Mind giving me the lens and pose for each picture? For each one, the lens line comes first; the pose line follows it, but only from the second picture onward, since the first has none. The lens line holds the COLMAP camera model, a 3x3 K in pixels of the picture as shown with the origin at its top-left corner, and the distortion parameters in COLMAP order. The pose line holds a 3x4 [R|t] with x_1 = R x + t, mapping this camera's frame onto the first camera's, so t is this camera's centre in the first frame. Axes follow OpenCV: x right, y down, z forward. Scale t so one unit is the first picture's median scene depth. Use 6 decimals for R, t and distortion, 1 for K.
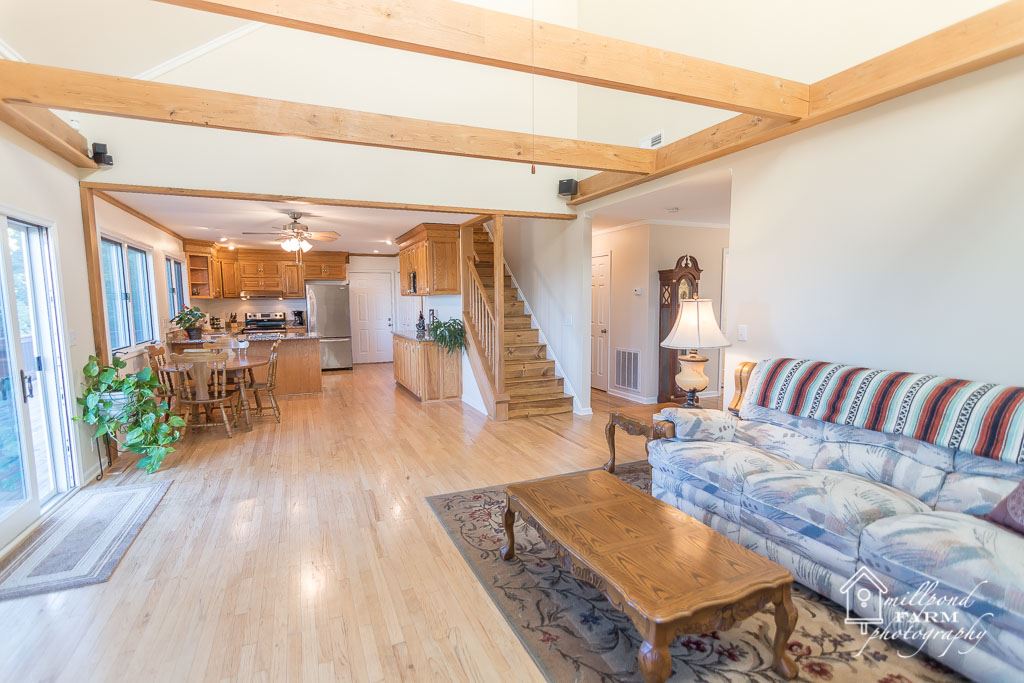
lens RADIAL K [[489.4, 0, 512.0], [0, 489.4, 341.5], [0, 0, 1]] dist [-0.000604, -0.000227]
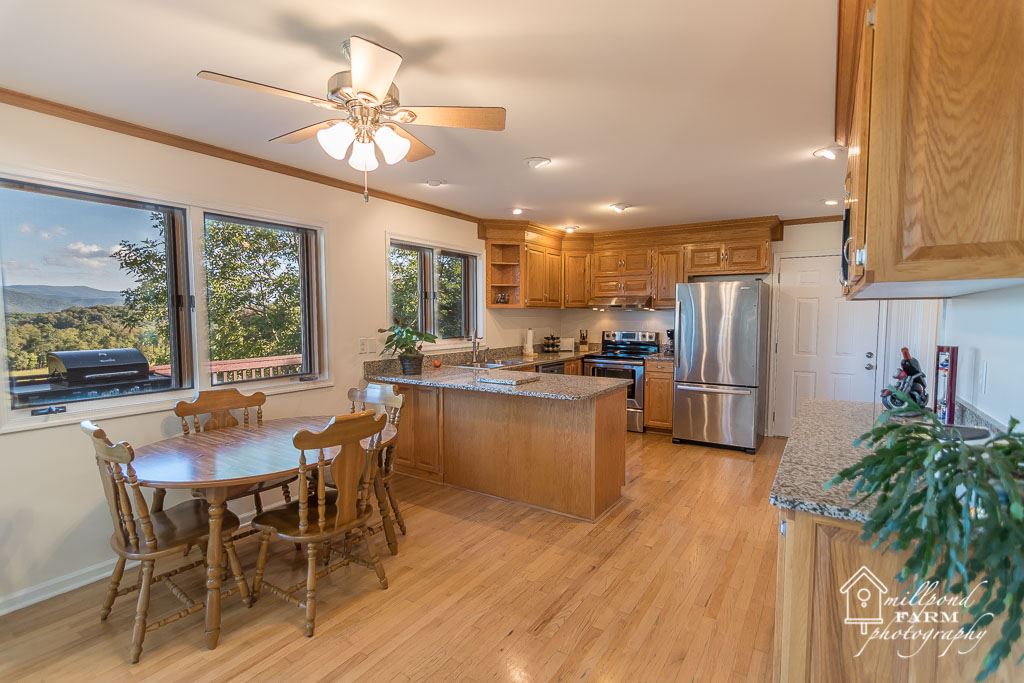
lens RADIAL K [[489.4, 0, 512.0], [0, 489.4, 341.5], [0, 0, 1]] dist [-0.000604, -0.000227]
pose [[0.540869, 0.055856, -0.839250, -0.055682], [-0.075945, 0.996960, 0.017409, -0.045778], [0.837671, 0.054321, 0.543467, 0.539888]]
